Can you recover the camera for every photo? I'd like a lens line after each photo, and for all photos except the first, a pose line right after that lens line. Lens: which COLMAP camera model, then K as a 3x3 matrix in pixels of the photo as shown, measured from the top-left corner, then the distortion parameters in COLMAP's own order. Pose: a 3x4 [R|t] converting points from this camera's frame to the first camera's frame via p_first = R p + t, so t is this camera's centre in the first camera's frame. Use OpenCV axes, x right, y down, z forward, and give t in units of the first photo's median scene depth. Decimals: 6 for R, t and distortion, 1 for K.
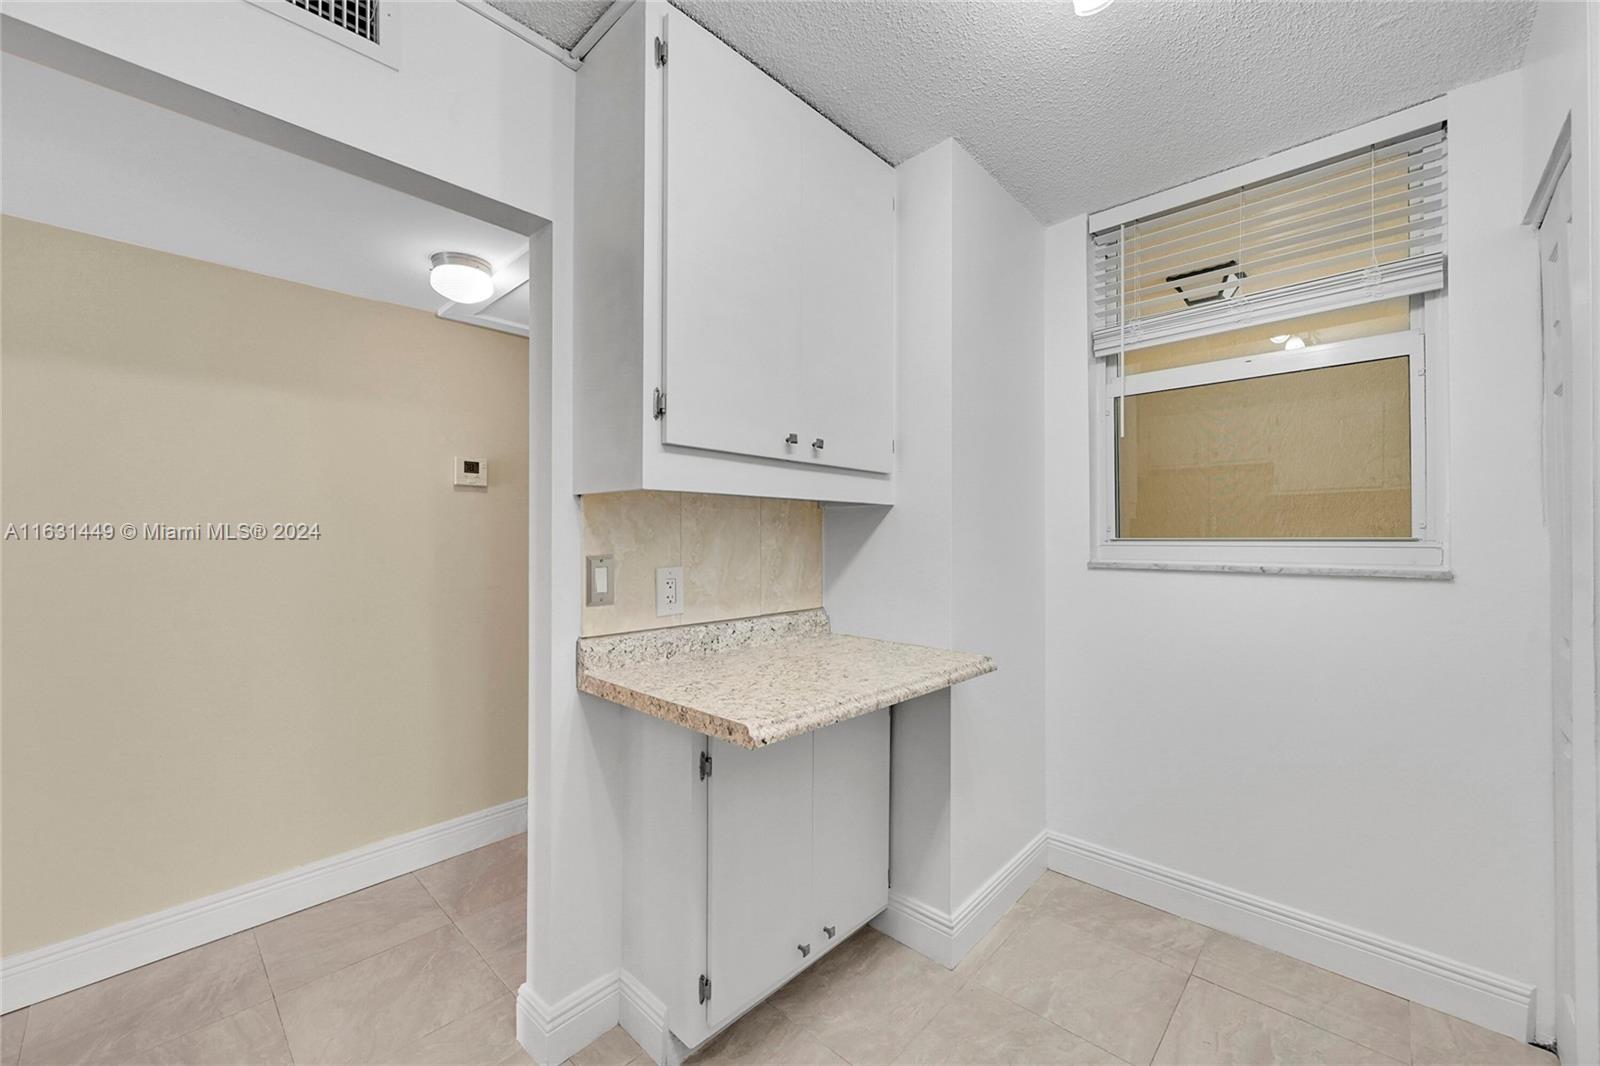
lens RADIAL K [[629.1, 0, 801.6], [0, 629.1, 530.5], [0, 0, 1]] dist [-0.002014, 0.000396]
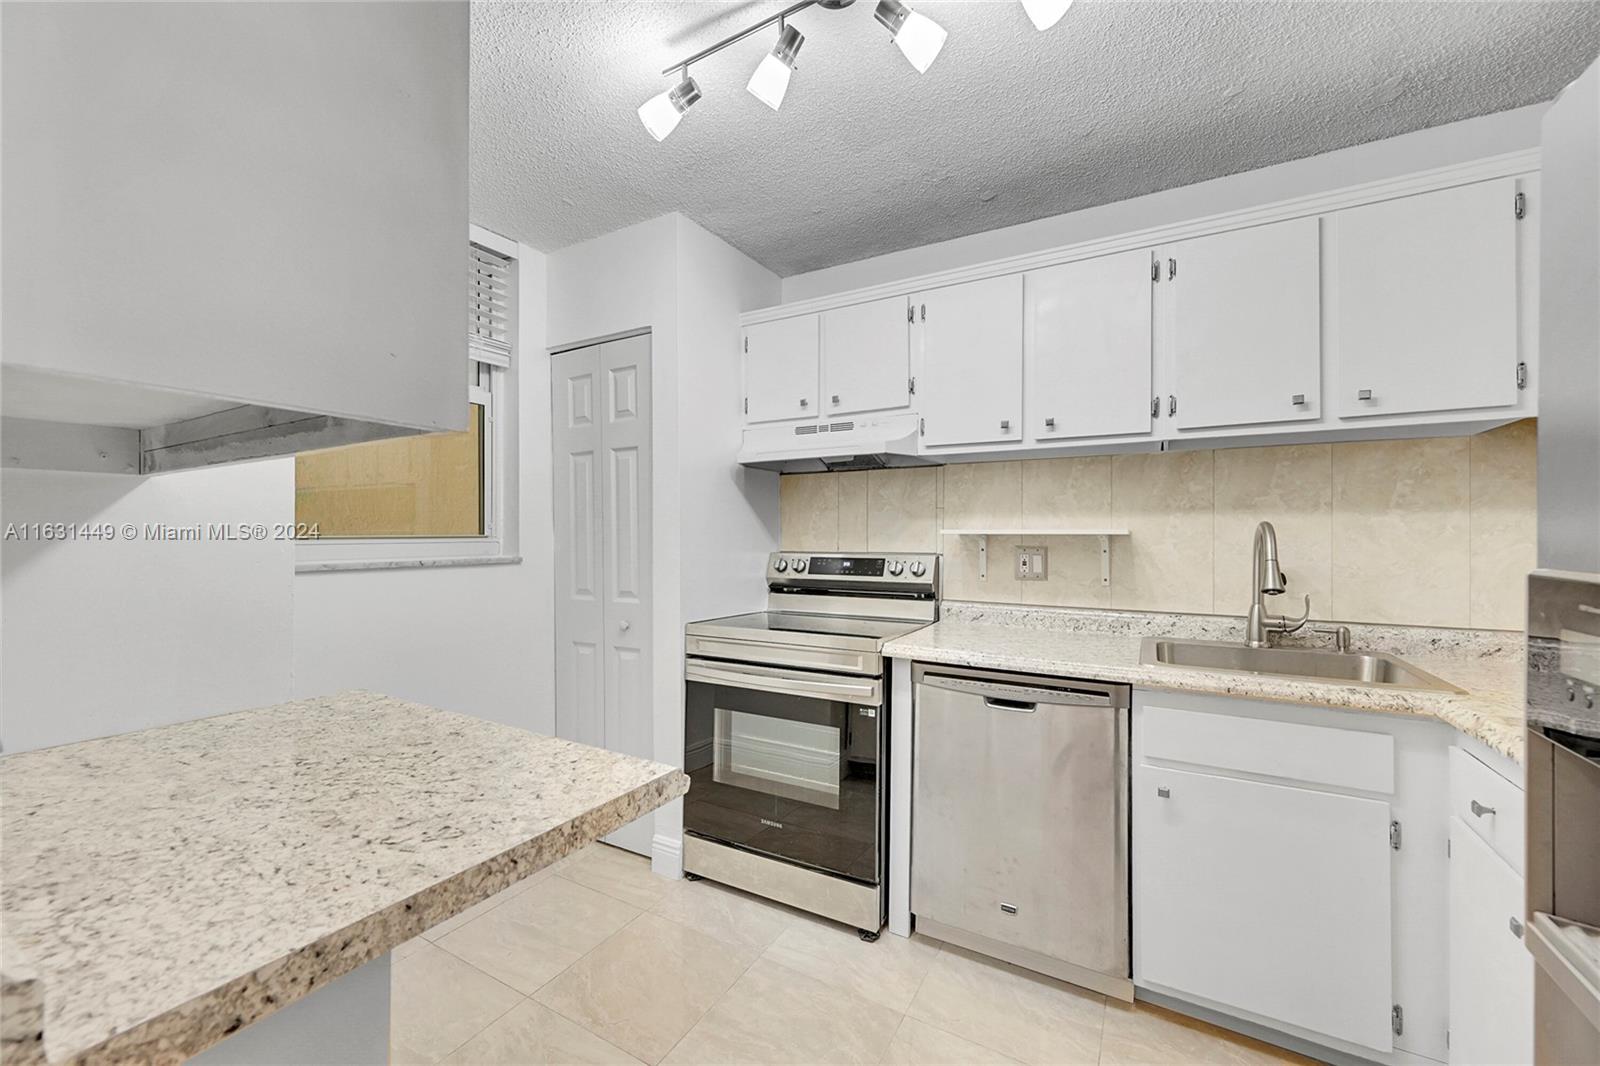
lens RADIAL K [[629.1, 0, 798.3], [0, 629.1, 535.5], [0, 0, 1]] dist [-0.002014, 0.000396]
pose [[-0.223522, -0.001938, 0.974697, -0.745690], [-0.008095, 0.999967, 0.000132, 0.009054], [-0.974665, -0.007860, -0.223530, 0.850635]]
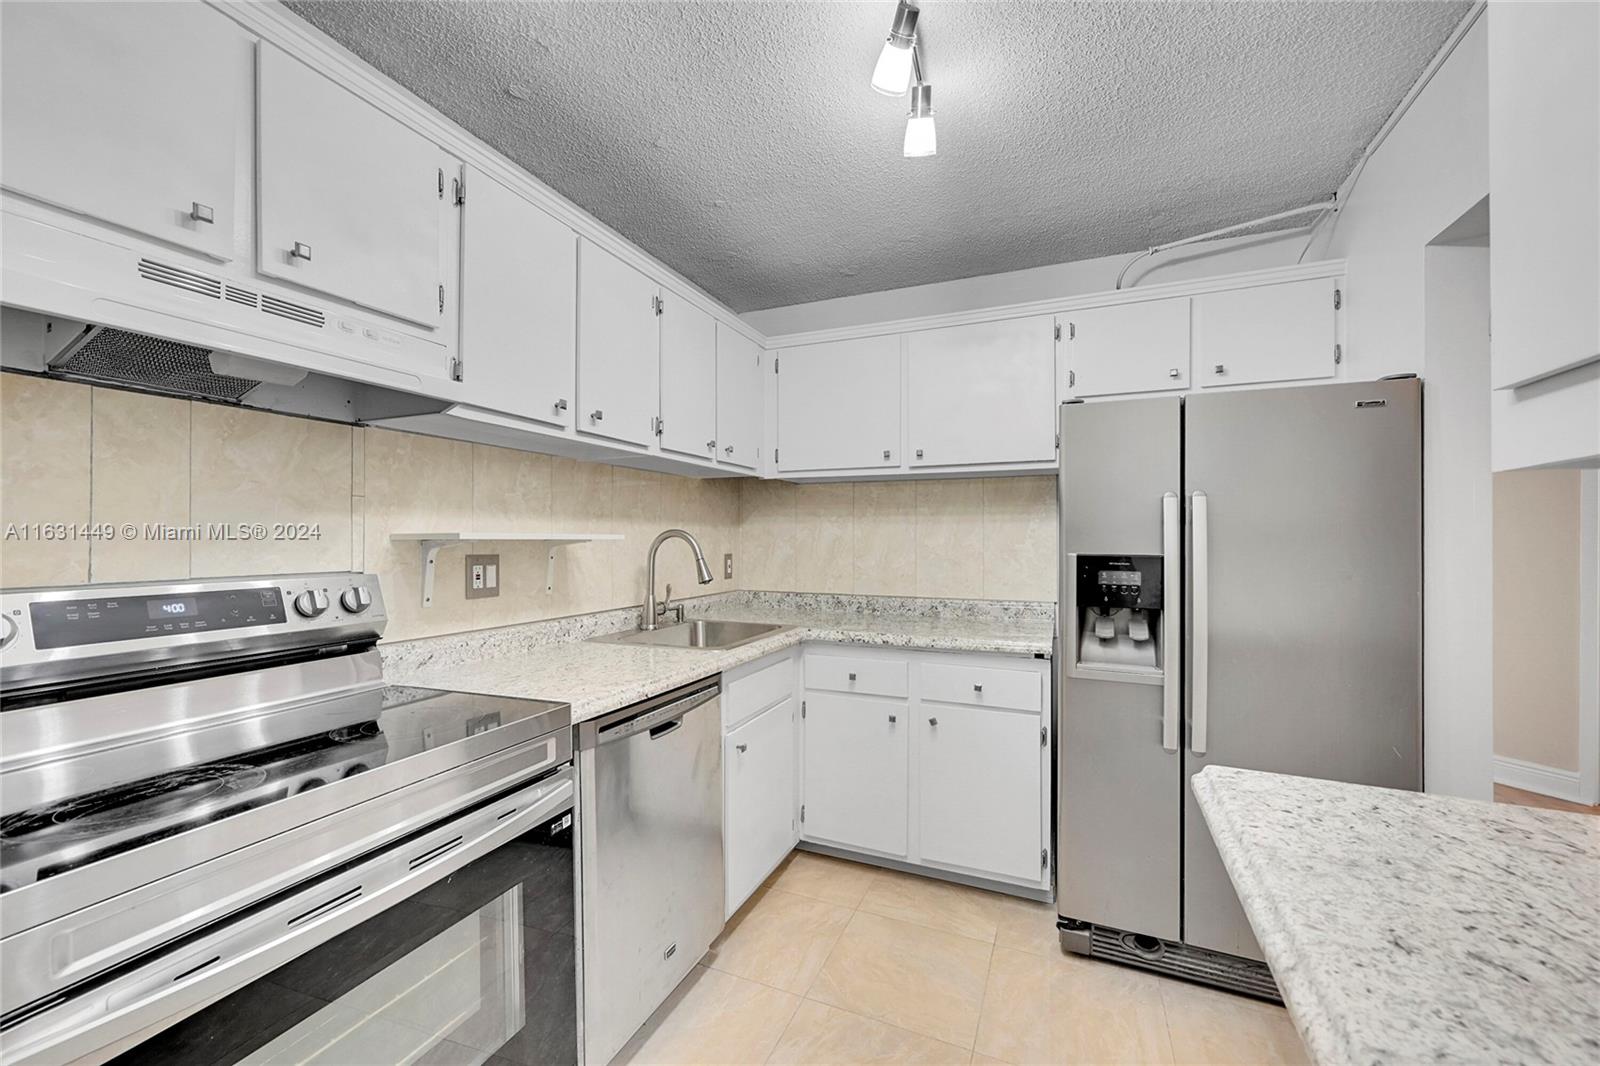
lens RADIAL K [[629.1, 0, 796.0], [0, 629.1, 535.4], [0, 0, 1]] dist [-0.002014, 0.000396]
pose [[-0.945664, -0.004735, -0.325112, 0.589930], [-0.000966, 0.999930, -0.011753, 0.008080], [0.325145, -0.010800, -0.945603, 1.337576]]
